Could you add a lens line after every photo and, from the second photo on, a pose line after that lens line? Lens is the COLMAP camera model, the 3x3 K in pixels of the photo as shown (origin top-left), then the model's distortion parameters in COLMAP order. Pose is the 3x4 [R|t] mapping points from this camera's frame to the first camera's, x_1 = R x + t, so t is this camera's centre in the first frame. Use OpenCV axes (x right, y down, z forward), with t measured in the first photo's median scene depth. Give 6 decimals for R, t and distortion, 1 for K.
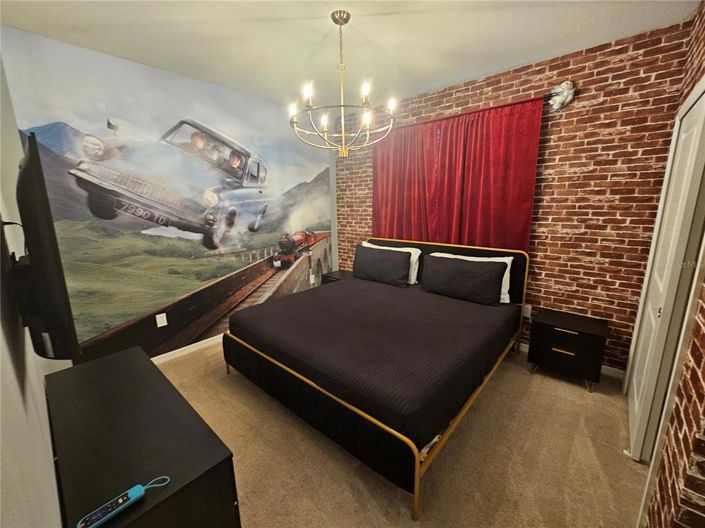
lens RADIAL K [[289.8, 0, 355.0], [0, 289.8, 260.9], [0, 0, 1]] dist [-0.000527, 0.000487]
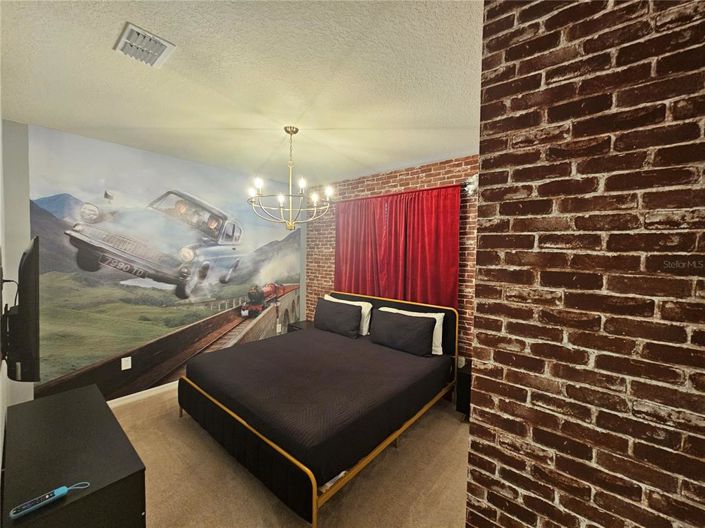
lens RADIAL K [[289.8, 0, 355.0], [0, 289.8, 260.9], [0, 0, 1]] dist [-0.000527, 0.000487]
pose [[0.999446, 0.029536, 0.015356, 0.162992], [-0.026561, 0.985596, -0.167016, -0.016130], [-0.020068, 0.166516, 0.985835, -0.154352]]
